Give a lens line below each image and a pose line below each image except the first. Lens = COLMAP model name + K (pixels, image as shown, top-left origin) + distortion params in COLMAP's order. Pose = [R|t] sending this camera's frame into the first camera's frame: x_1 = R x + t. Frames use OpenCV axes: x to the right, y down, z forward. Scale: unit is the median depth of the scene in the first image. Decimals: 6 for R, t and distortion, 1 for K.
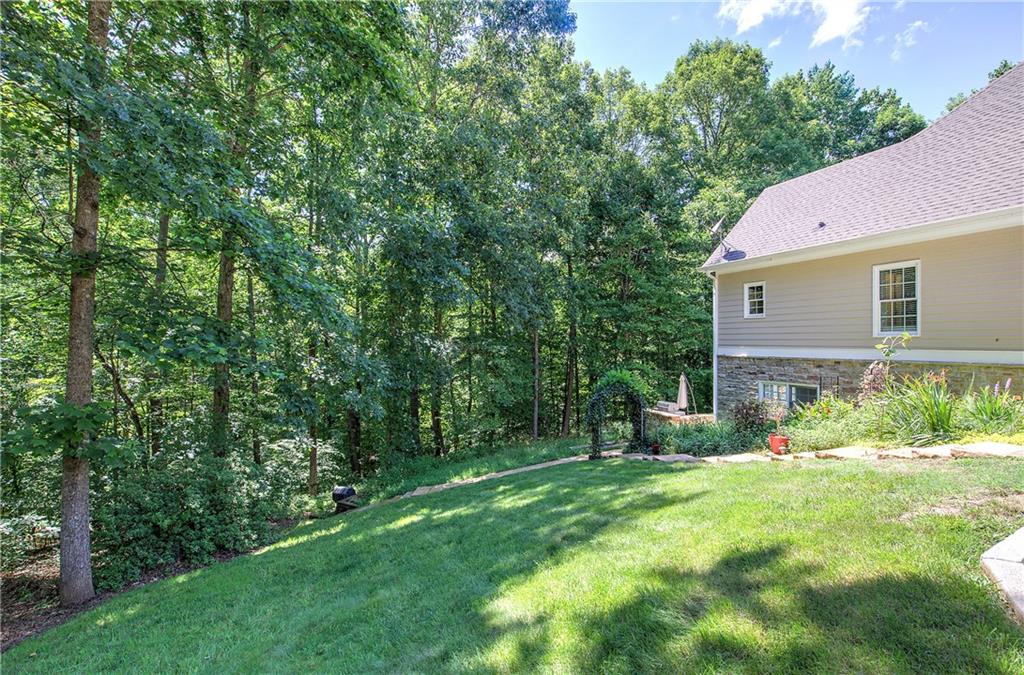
lens RADIAL K [[459.5, 0, 512.0], [0, 459.5, 337.5], [0, 0, 1]] dist [0.000668, 0.000069]
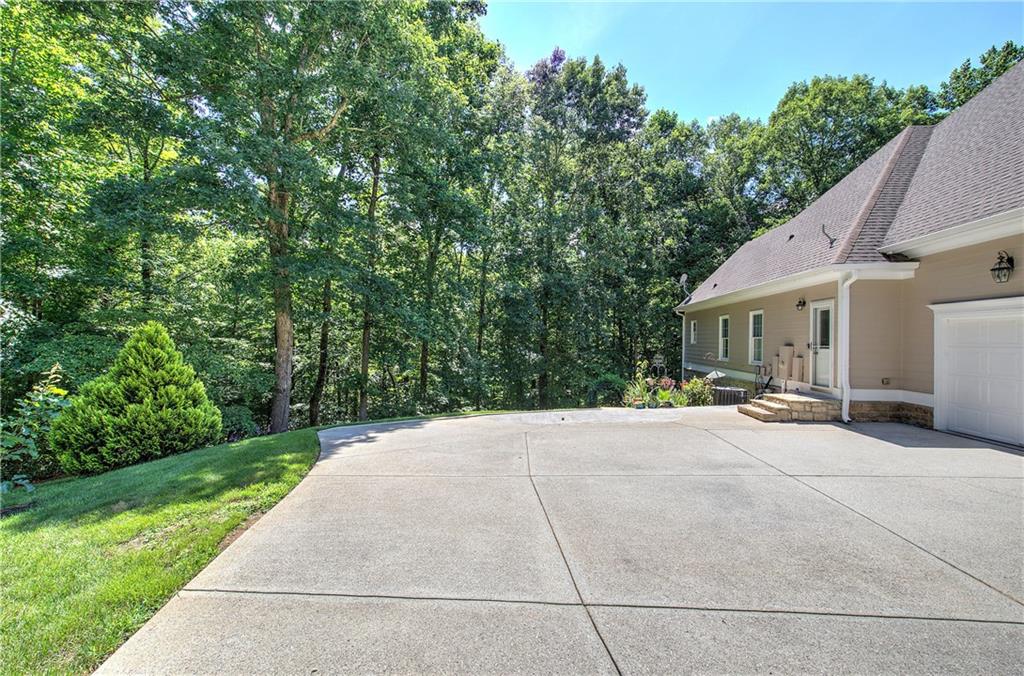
lens RADIAL K [[442.6, 0, 523.1], [0, 442.6, 336.8], [0, 0, 1]] dist [0.000503, -0.000794]
pose [[0.887617, 0.004487, -0.460560, 0.687000], [-0.006416, 0.999976, -0.002624, -0.058059], [0.460537, 0.005284, 0.887625, -0.527129]]
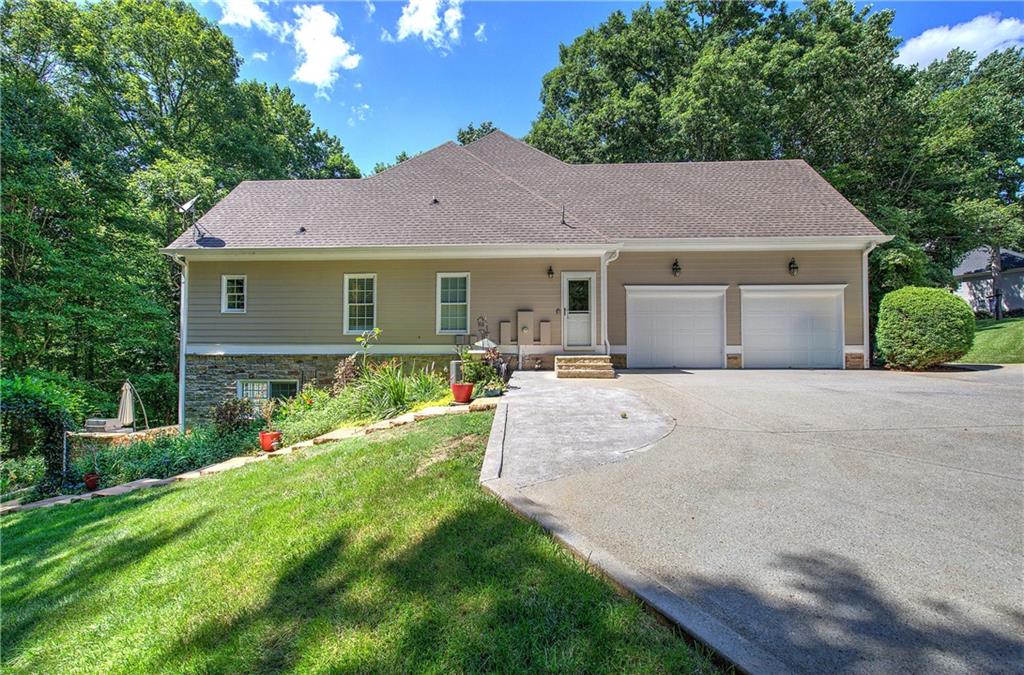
lens RADIAL K [[442.6, 0, 523.1], [0, 442.6, 336.3], [0, 0, 1]] dist [0.000503, -0.000794]
pose [[0.439954, 0.020795, 0.897780, -0.019825], [-0.006395, 0.999779, -0.020024, 0.018881], [-0.897998, 0.003069, 0.439989, 0.076247]]
